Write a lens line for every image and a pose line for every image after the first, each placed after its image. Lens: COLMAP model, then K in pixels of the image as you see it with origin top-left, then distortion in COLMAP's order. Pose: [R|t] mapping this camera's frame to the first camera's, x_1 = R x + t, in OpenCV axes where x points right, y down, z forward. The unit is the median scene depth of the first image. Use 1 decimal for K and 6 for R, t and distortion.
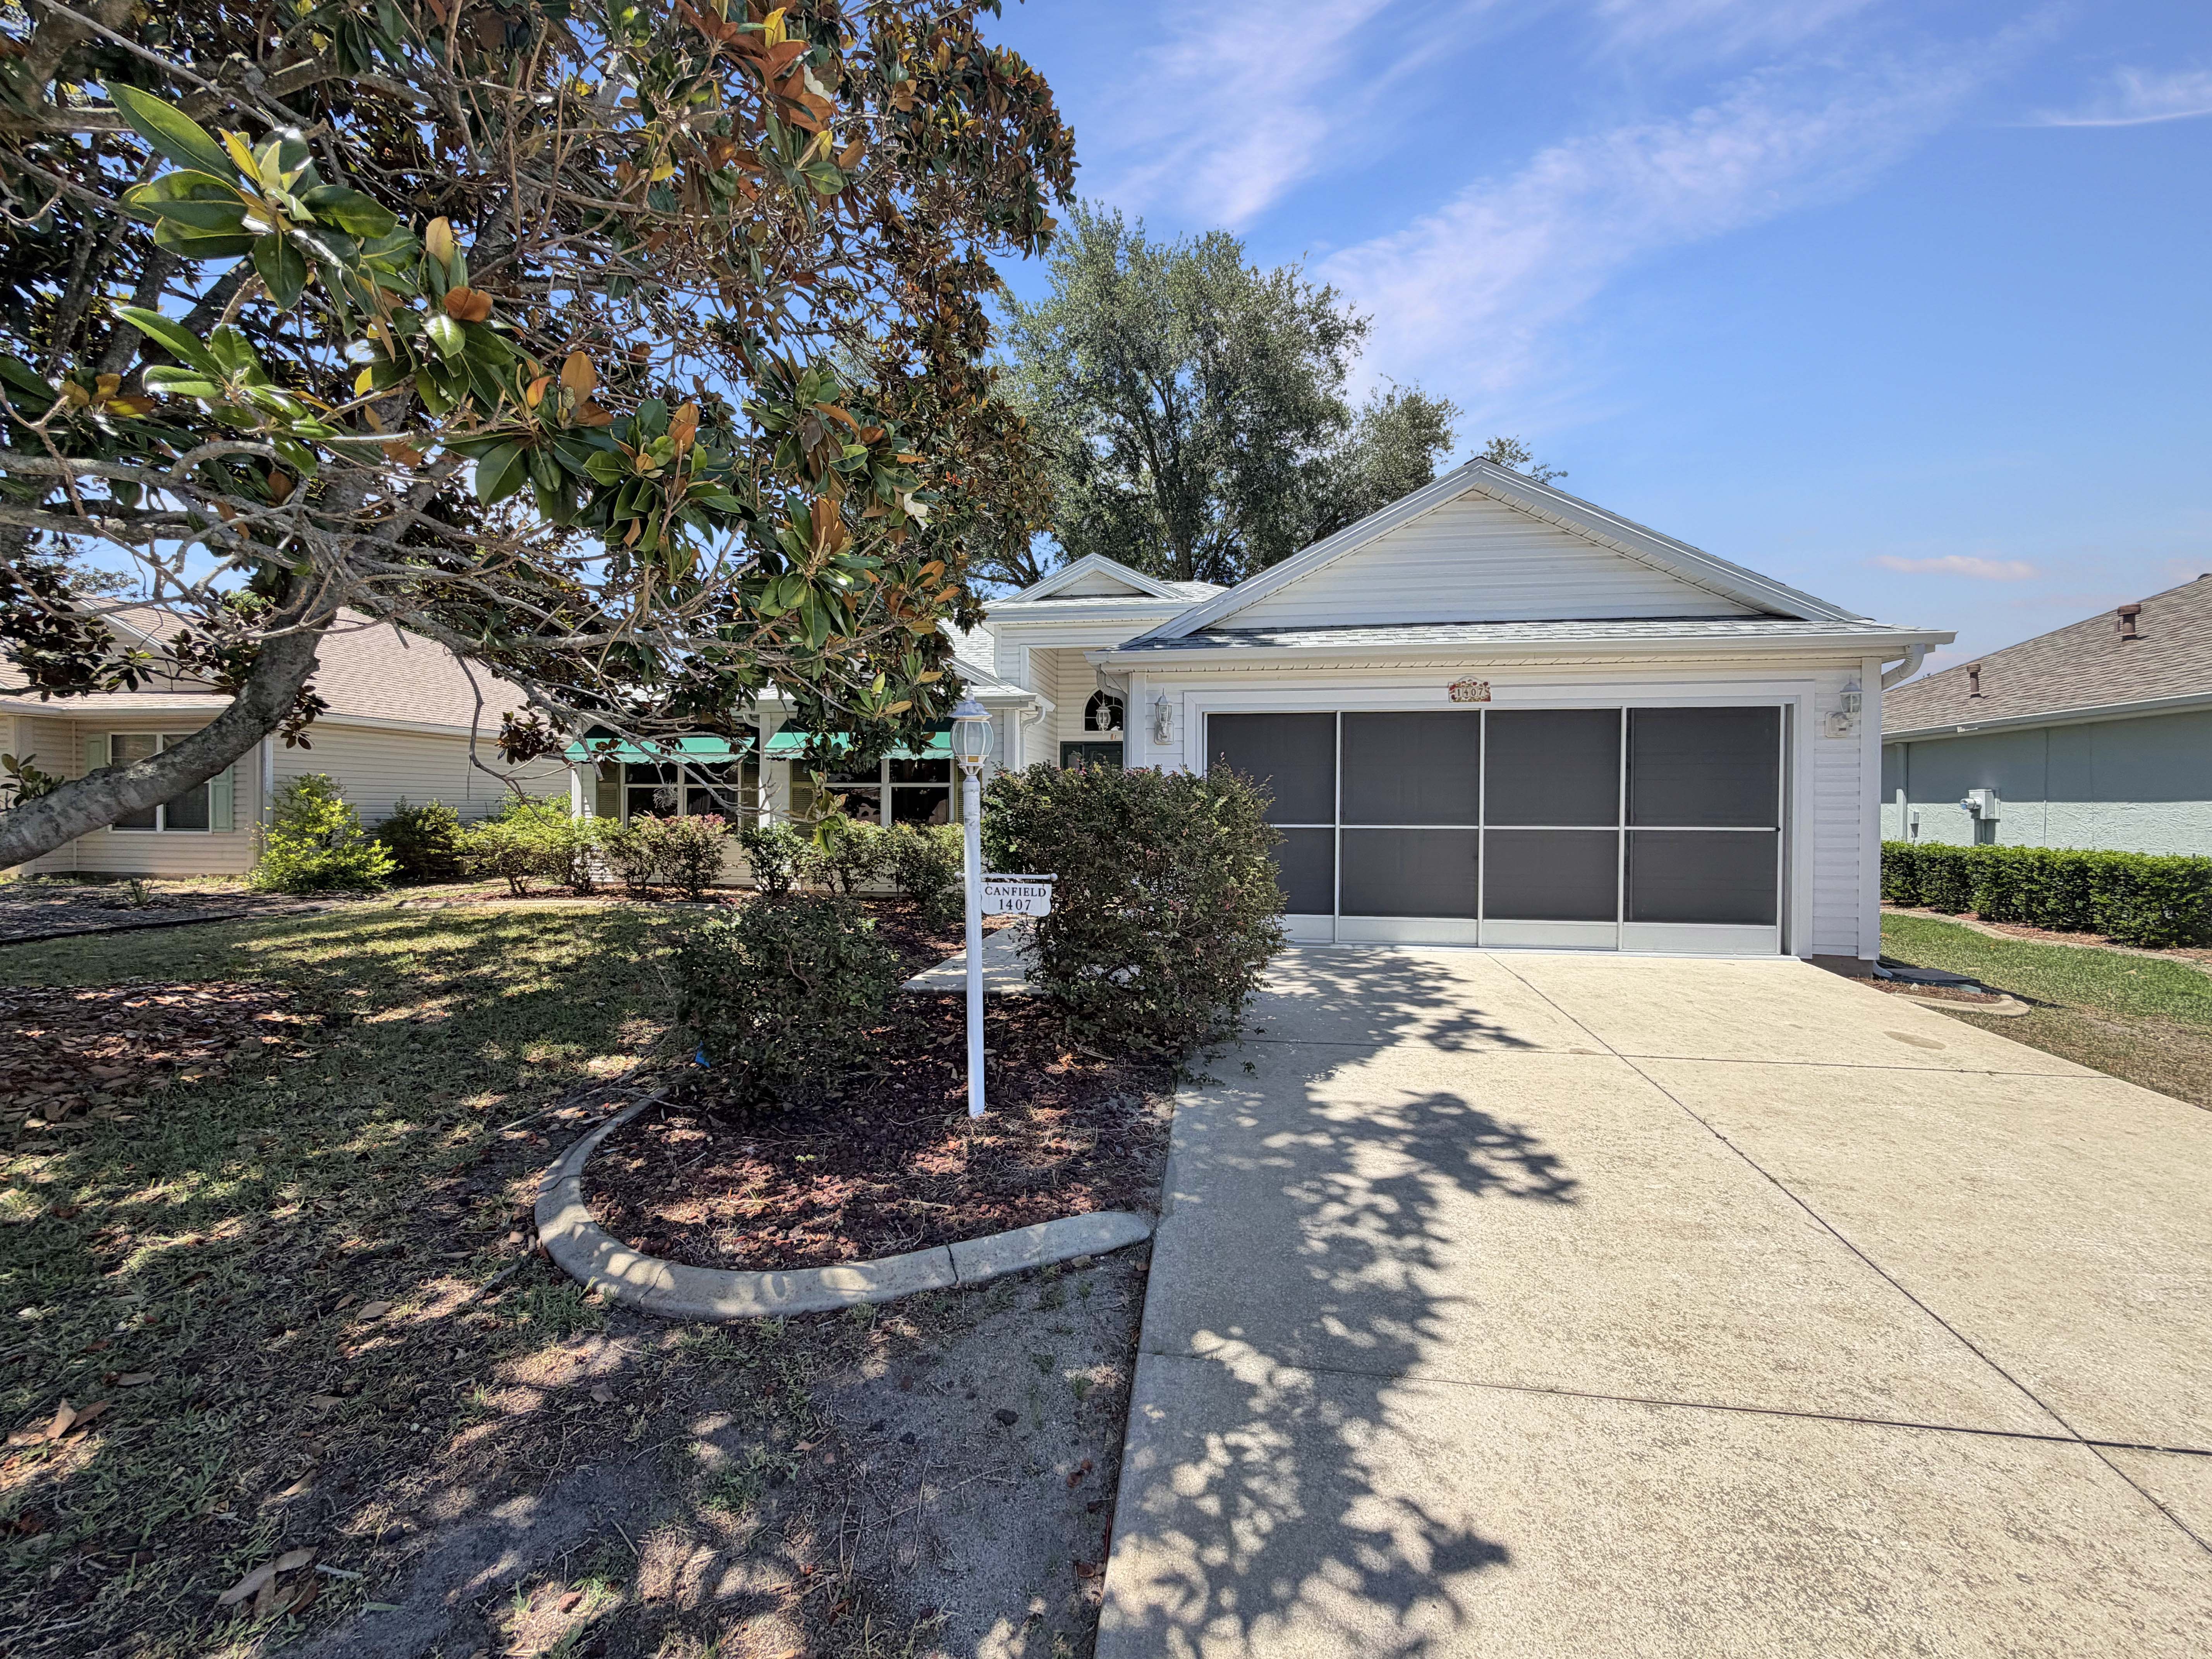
lens RADIAL K [[897.1, 0, 1113.0], [0, 897.1, 820.4], [0, 0, 1]] dist [-0.002581, -0.000897]
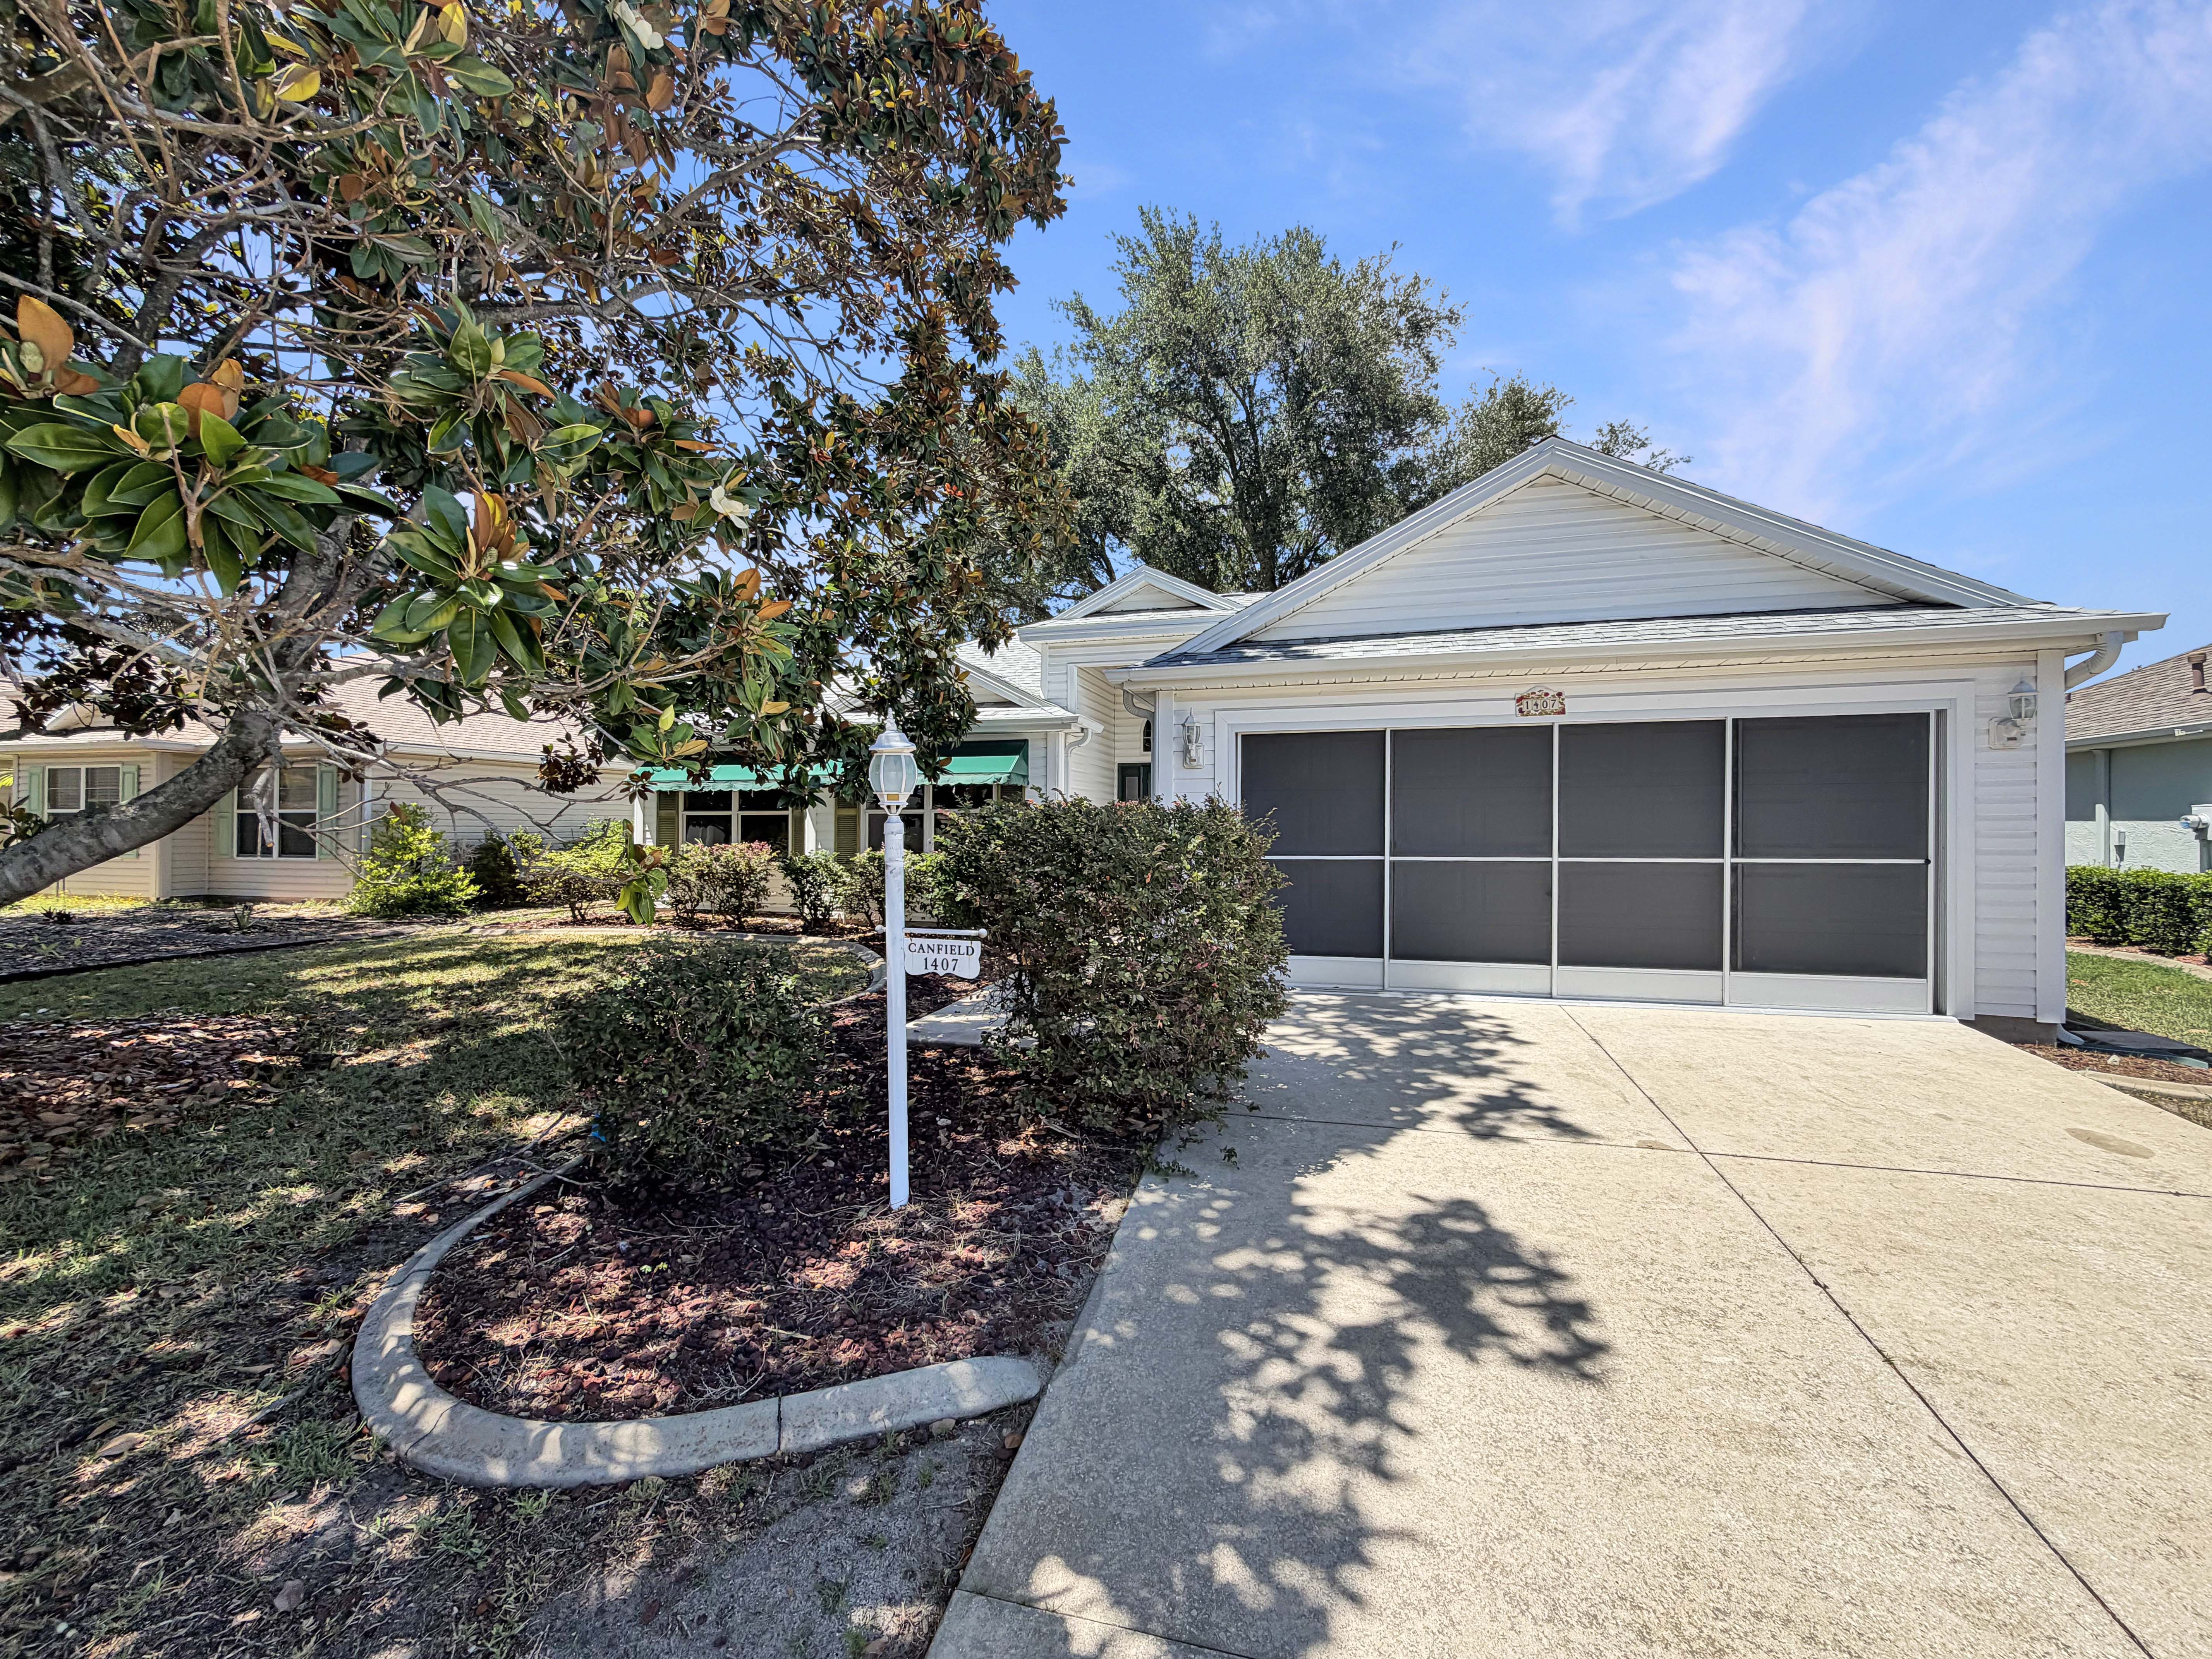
lens RADIAL K [[897.1, 0, 1116.5], [0, 897.1, 825.6], [0, 0, 1]] dist [-0.002581, -0.000897]
pose [[0.993285, -0.004869, -0.115590, 0.104423], [0.003469, 0.999918, -0.012304, -0.018686], [0.115641, 0.011820, 0.993221, 0.102137]]
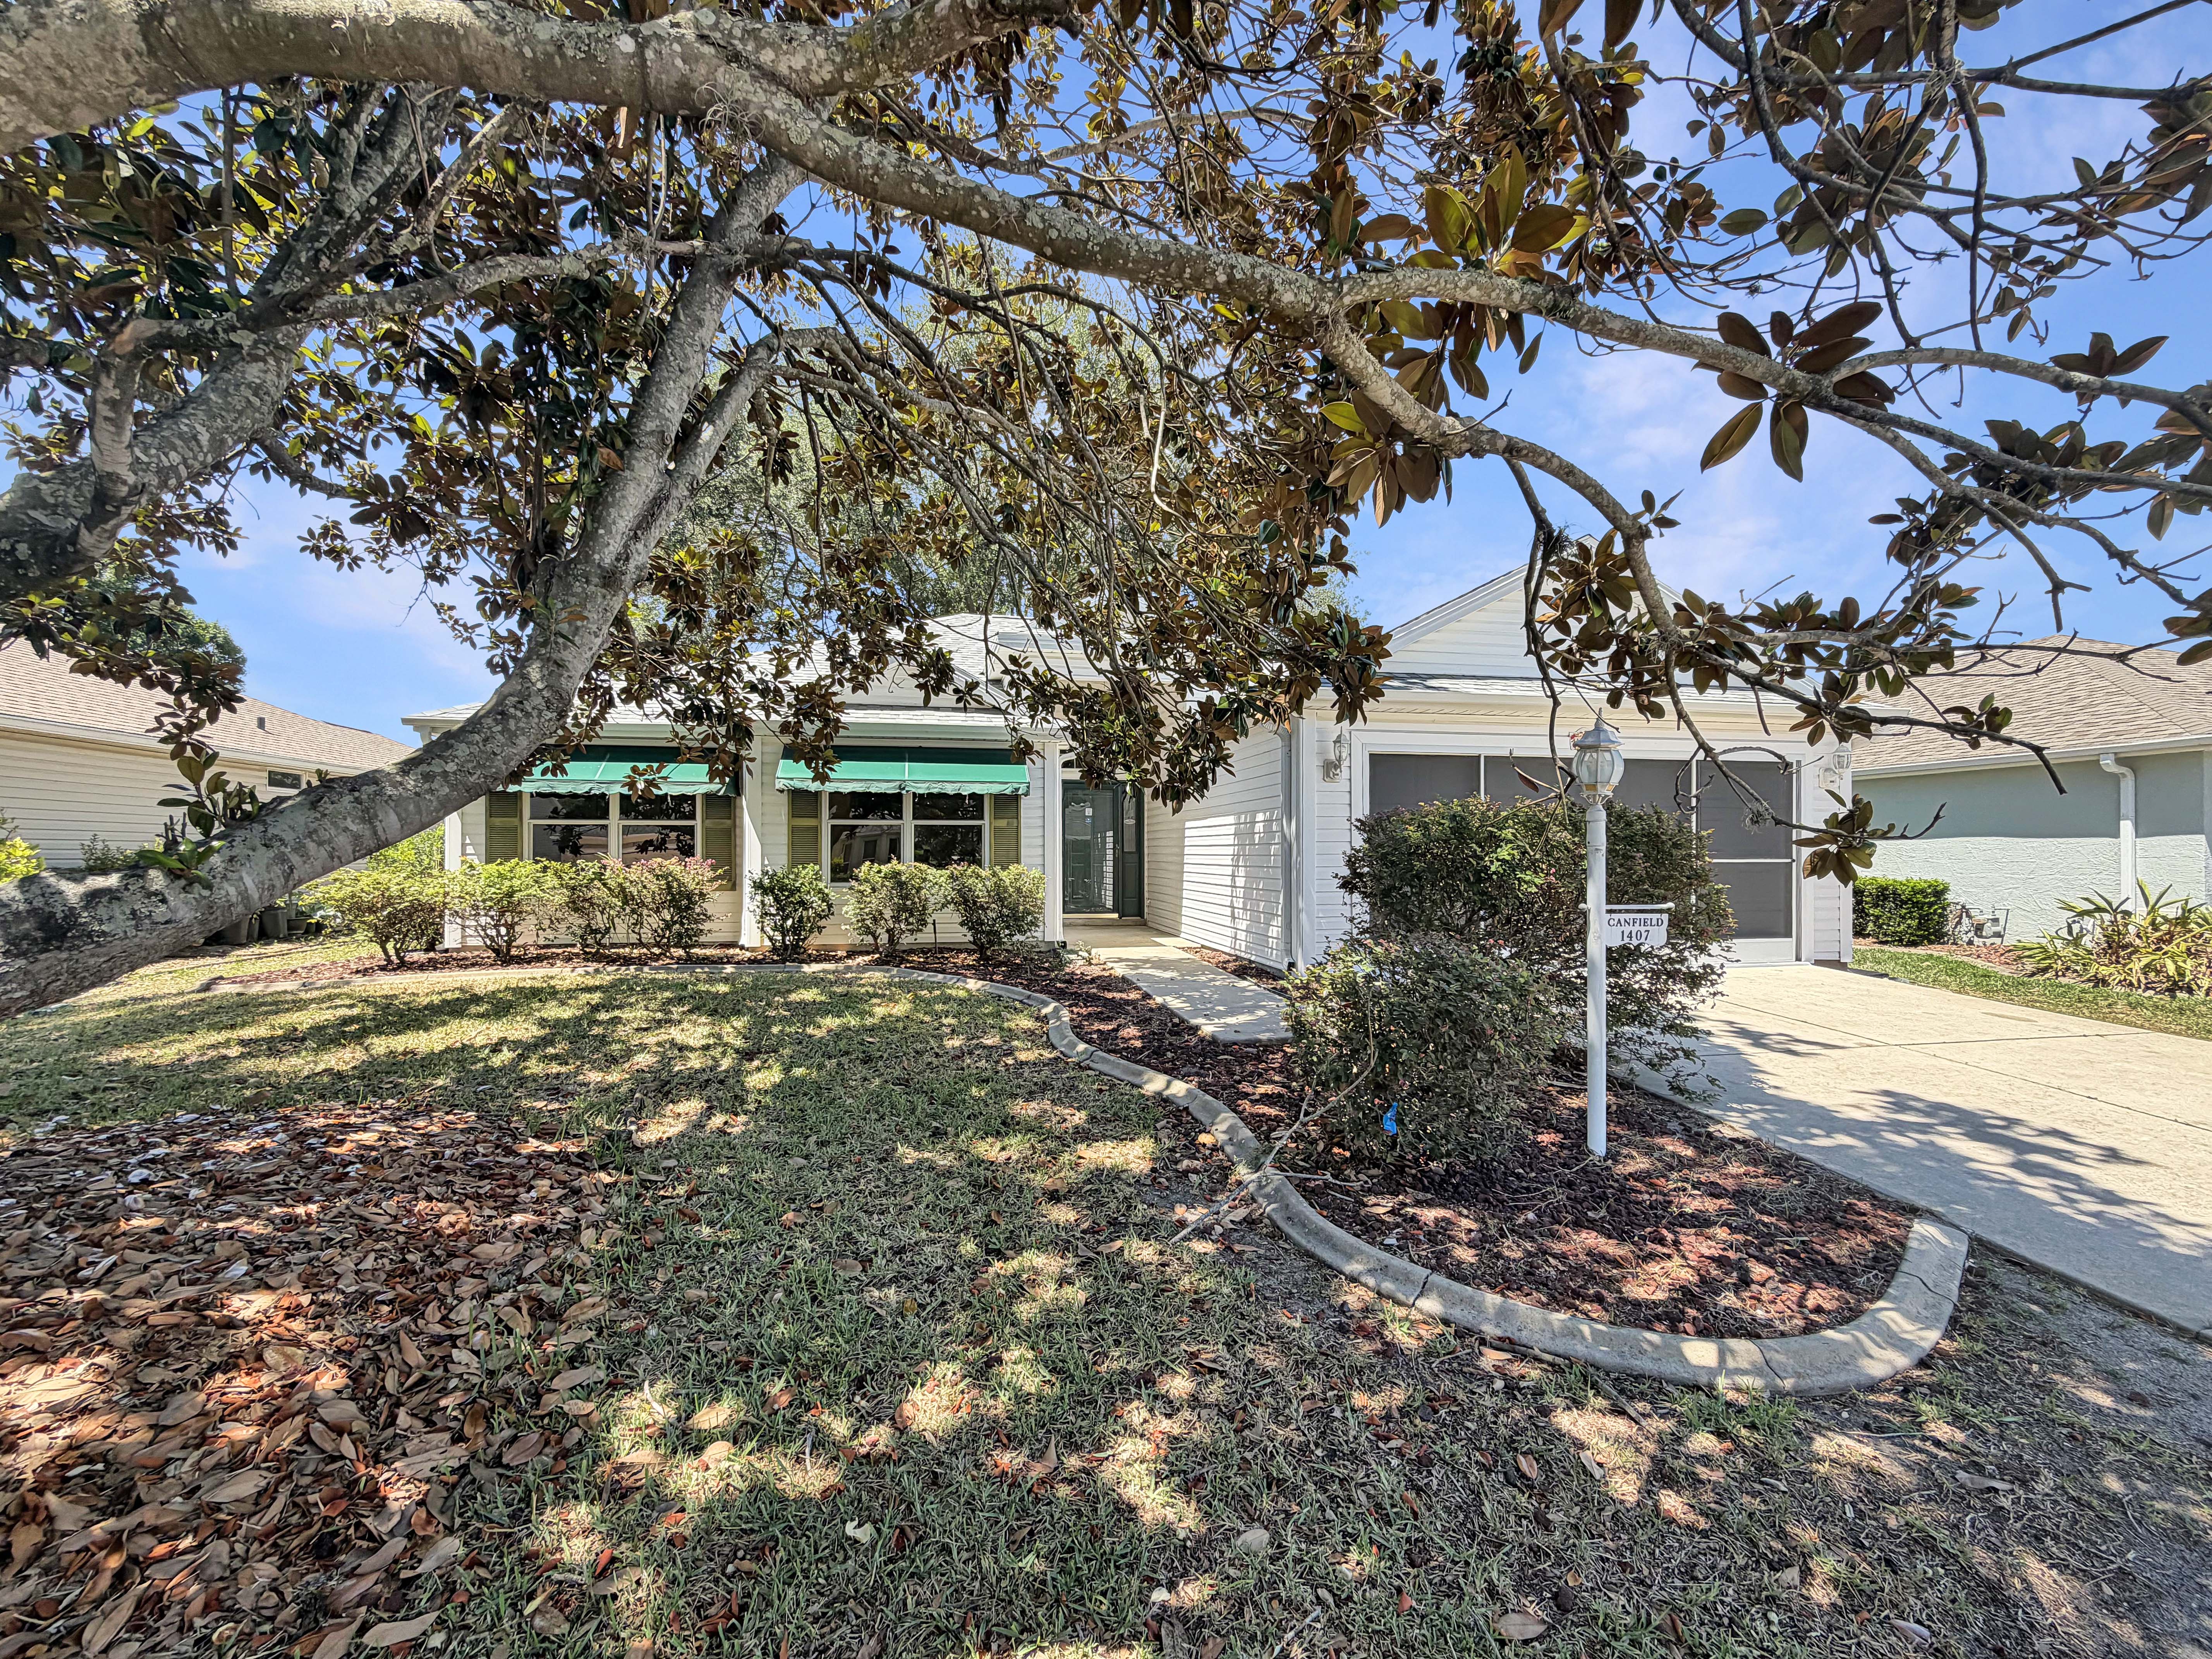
lens RADIAL K [[897.1, 0, 1123.7], [0, 897.1, 840.7], [0, 0, 1]] dist [-0.002581, -0.000897]
pose [[0.943439, -0.000482, 0.331544, -0.631659], [0.008342, 0.999717, -0.022286, 0.004148], [-0.331440, 0.023791, 0.943176, 0.163042]]
